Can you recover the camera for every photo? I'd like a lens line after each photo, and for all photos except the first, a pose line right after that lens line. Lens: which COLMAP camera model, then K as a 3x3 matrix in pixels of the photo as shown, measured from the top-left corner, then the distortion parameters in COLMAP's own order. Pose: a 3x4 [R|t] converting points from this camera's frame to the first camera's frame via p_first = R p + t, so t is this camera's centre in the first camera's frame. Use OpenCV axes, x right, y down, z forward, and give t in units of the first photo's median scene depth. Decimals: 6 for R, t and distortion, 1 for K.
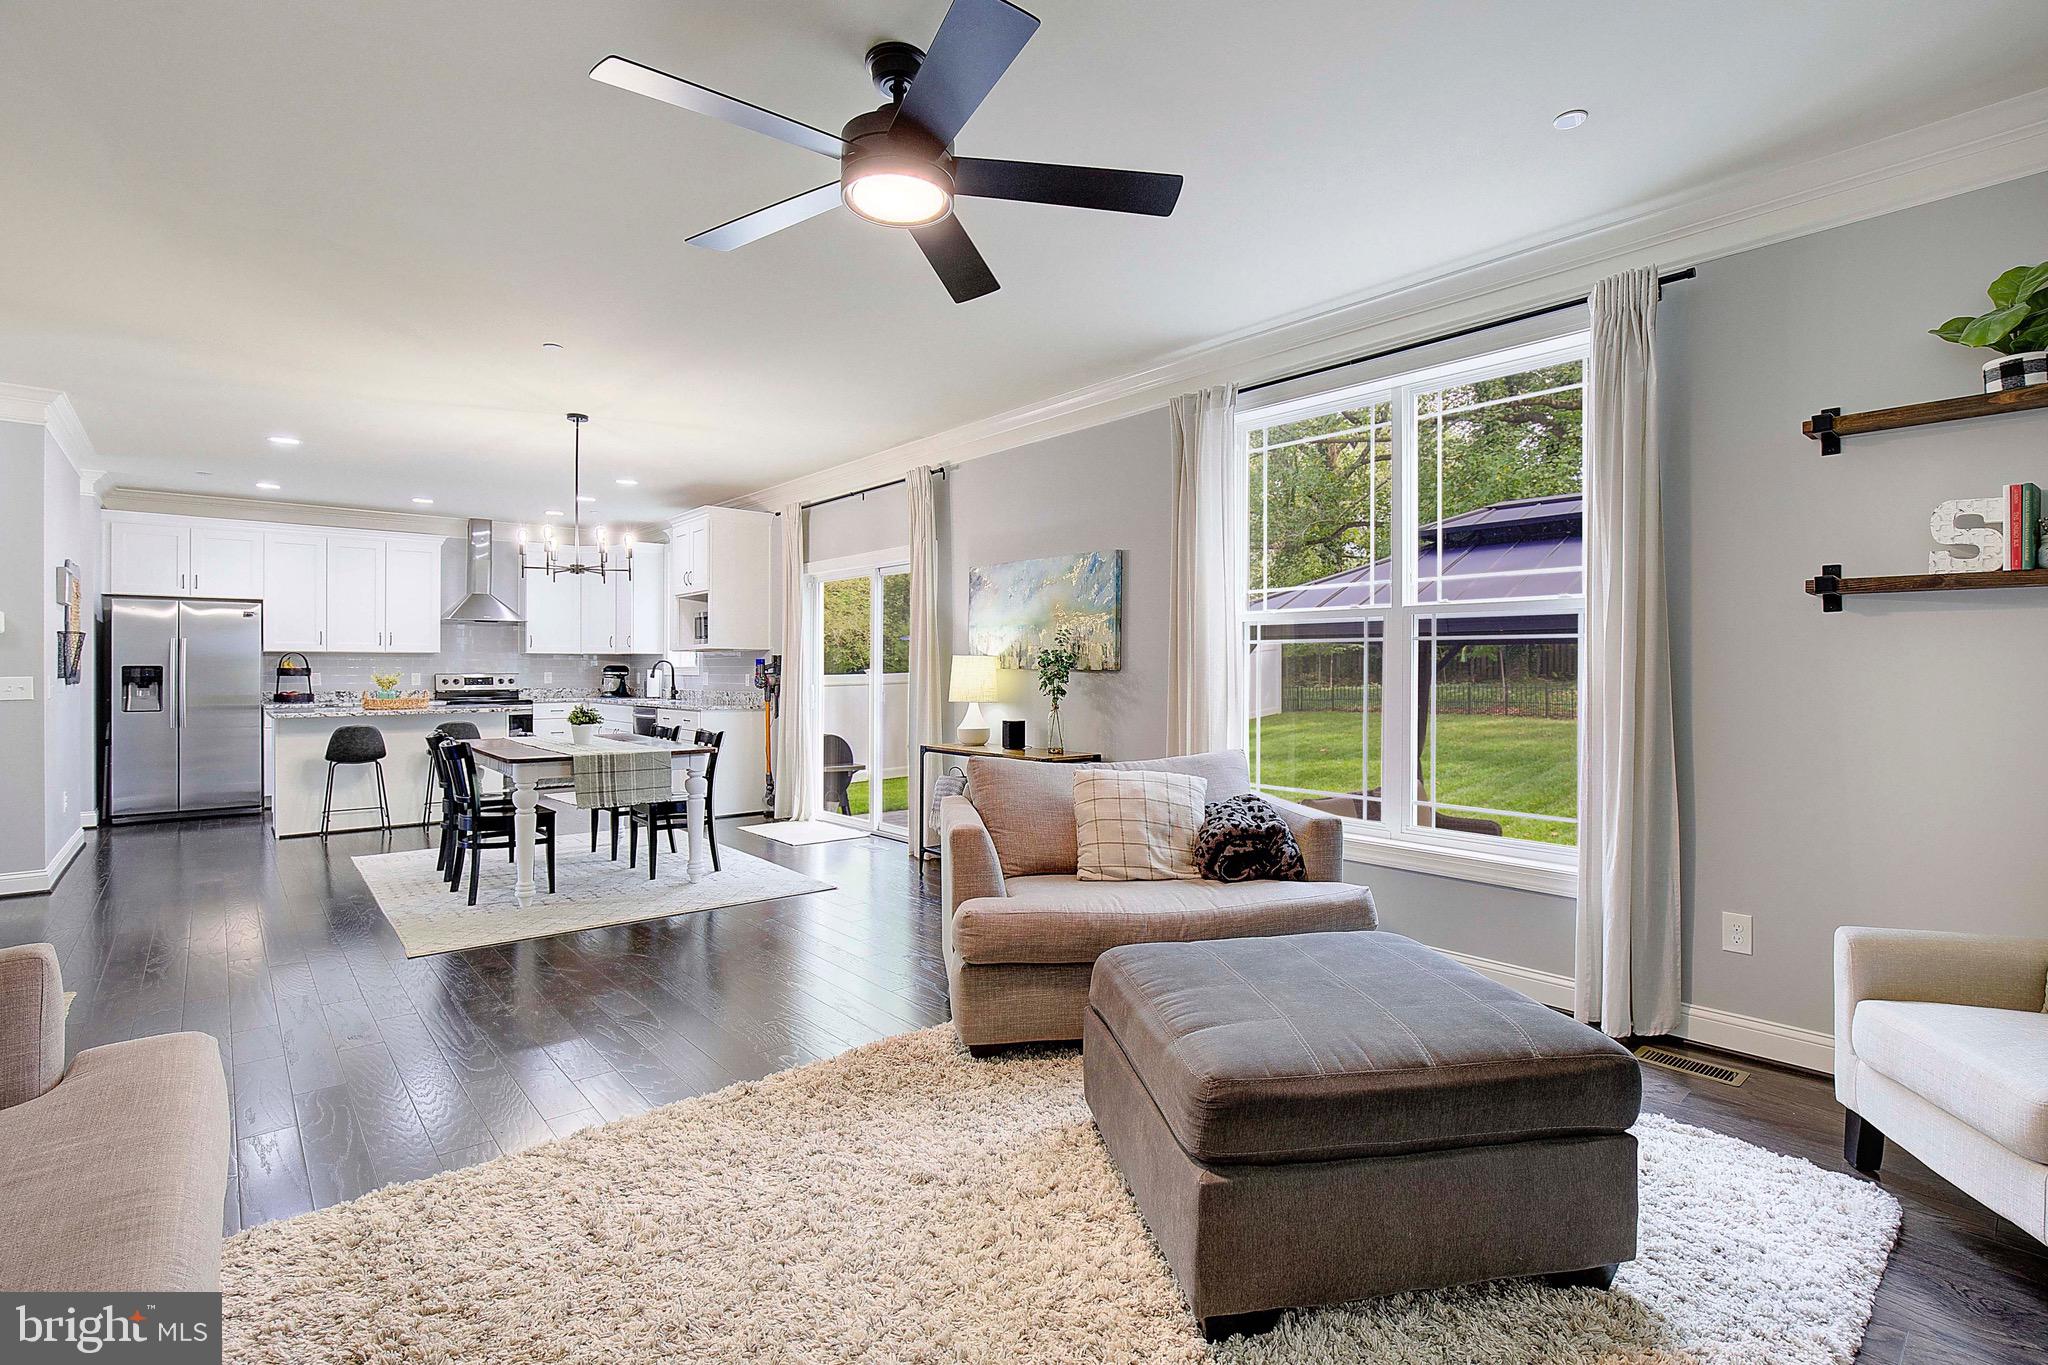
lens RADIAL K [[951.4, 0, 1039.4], [0, 951.4, 673.3], [0, 0, 1]] dist [-0.029017, 0.007427]
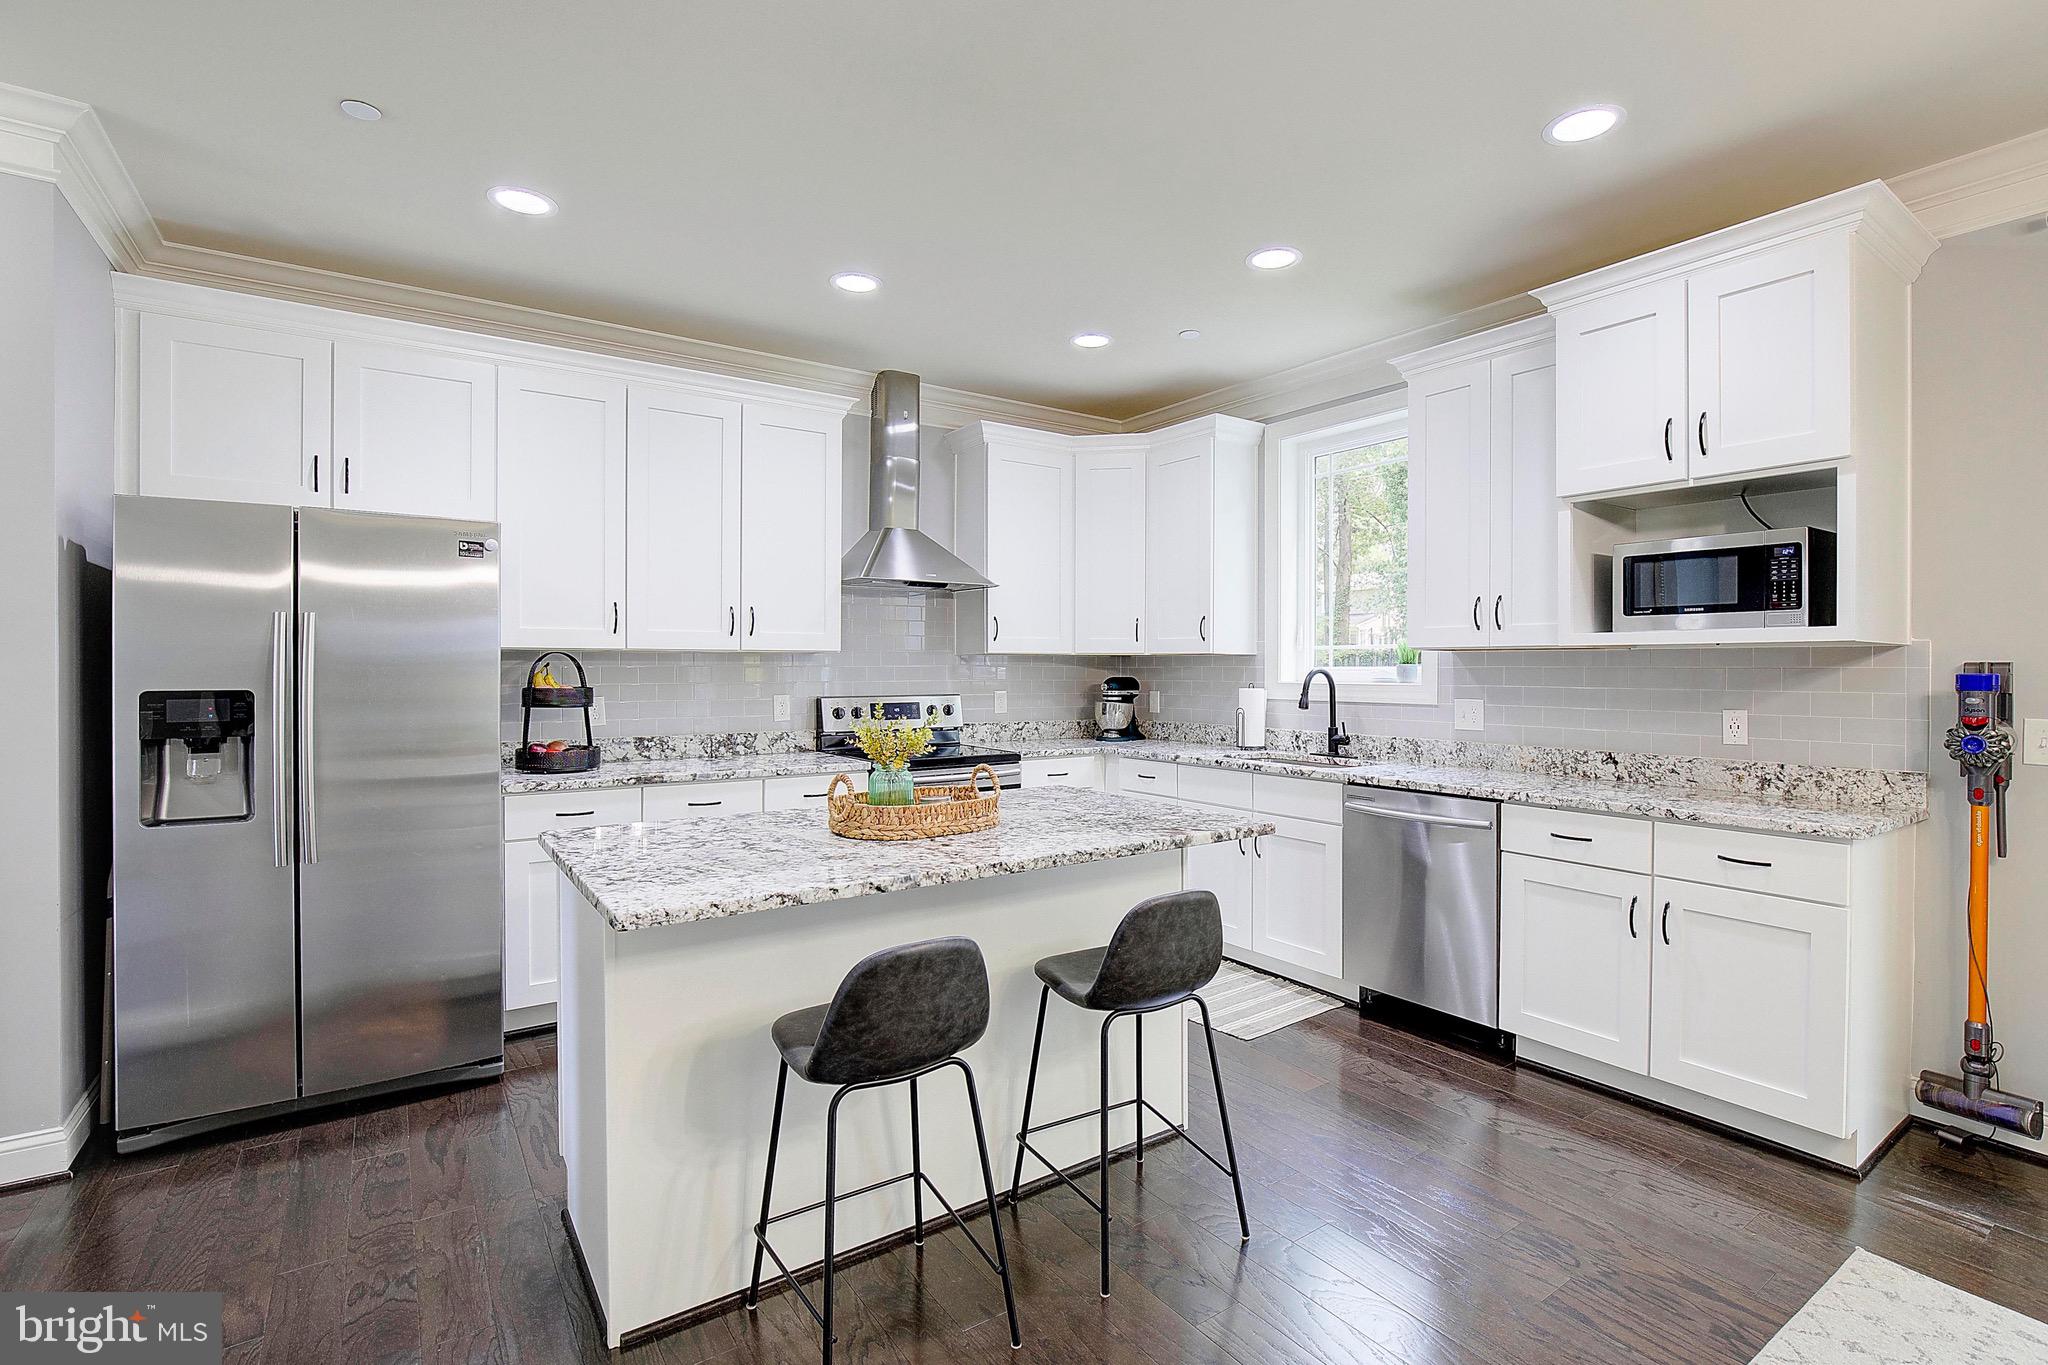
lens RADIAL K [[951.4, 0, 1033.8], [0, 951.4, 675.5], [0, 0, 1]] dist [-0.029017, 0.007427]
pose [[0.993088, 0.003534, -0.117317, -0.544702], [-0.002988, 0.999984, 0.004833, -0.014471], [0.117332, -0.004449, 0.993083, 0.614161]]
